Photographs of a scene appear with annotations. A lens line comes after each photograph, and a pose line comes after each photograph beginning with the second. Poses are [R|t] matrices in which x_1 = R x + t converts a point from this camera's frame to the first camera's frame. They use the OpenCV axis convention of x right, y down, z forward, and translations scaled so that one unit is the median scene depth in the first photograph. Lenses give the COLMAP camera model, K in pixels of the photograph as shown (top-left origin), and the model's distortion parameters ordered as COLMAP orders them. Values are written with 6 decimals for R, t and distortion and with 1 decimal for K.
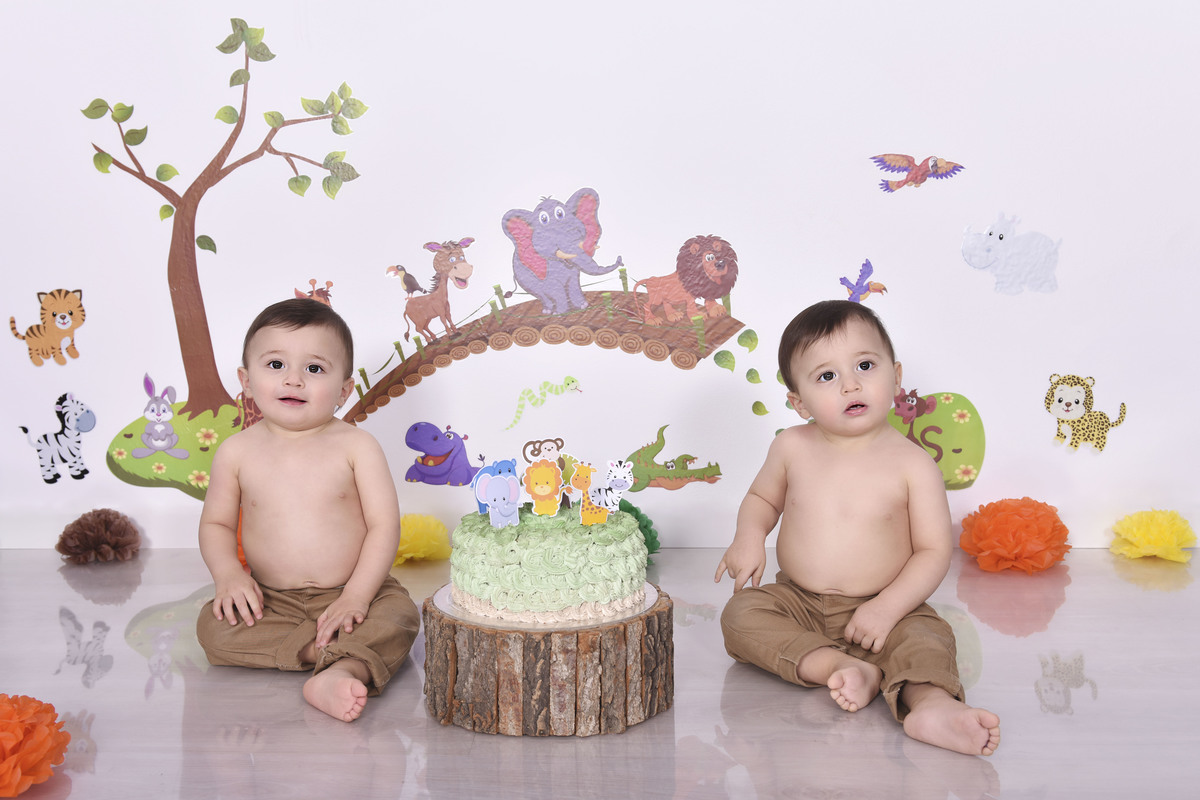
lens RADIAL K [[1248.1, 0, 576.6], [0, 1248.1, 437.2], [0, 0, 1]] dist [0.019128, 0.012395]
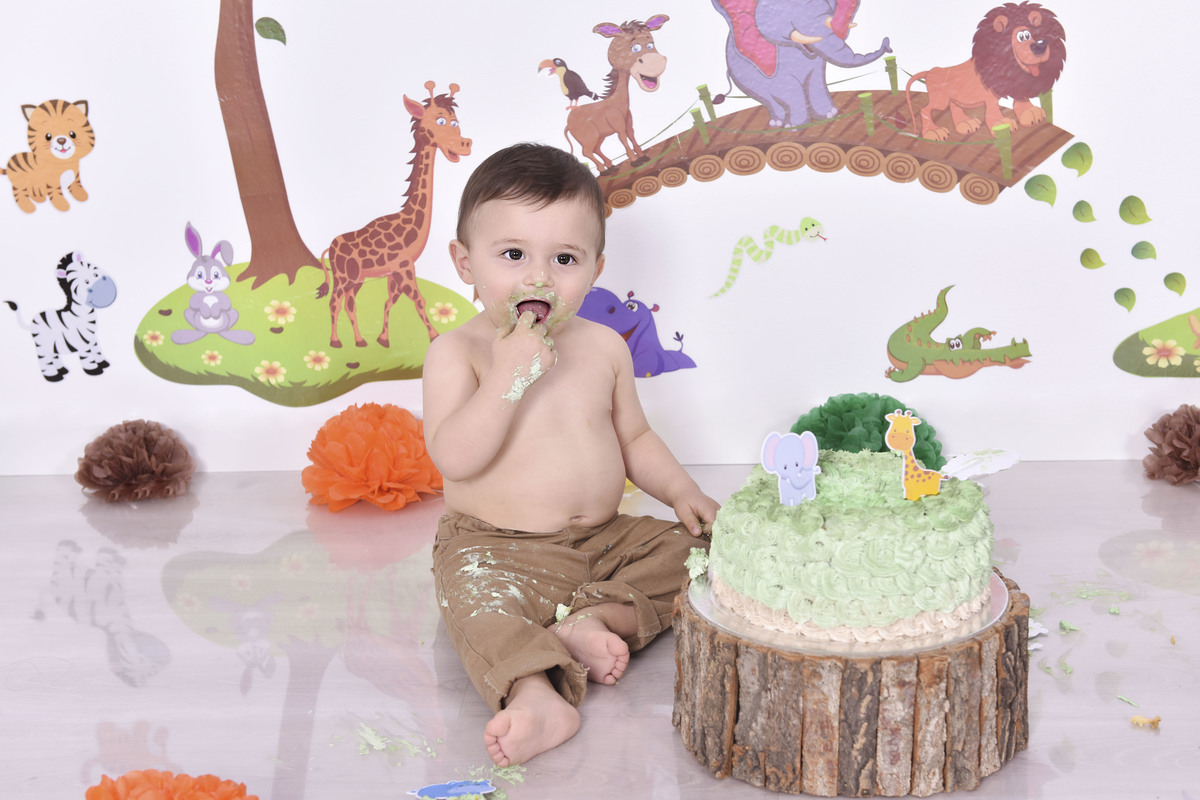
lens RADIAL K [[1869.7, 0, 600.0], [0, 1869.7, 400.0], [0, 0, 1]] dist [0.151141, -0.031575]
pose [[0.999661, -0.016691, -0.019990, -0.101647], [0.019171, 0.991184, 0.131098, -0.087312], [0.017626, -0.131436, 0.991168, -0.032552]]
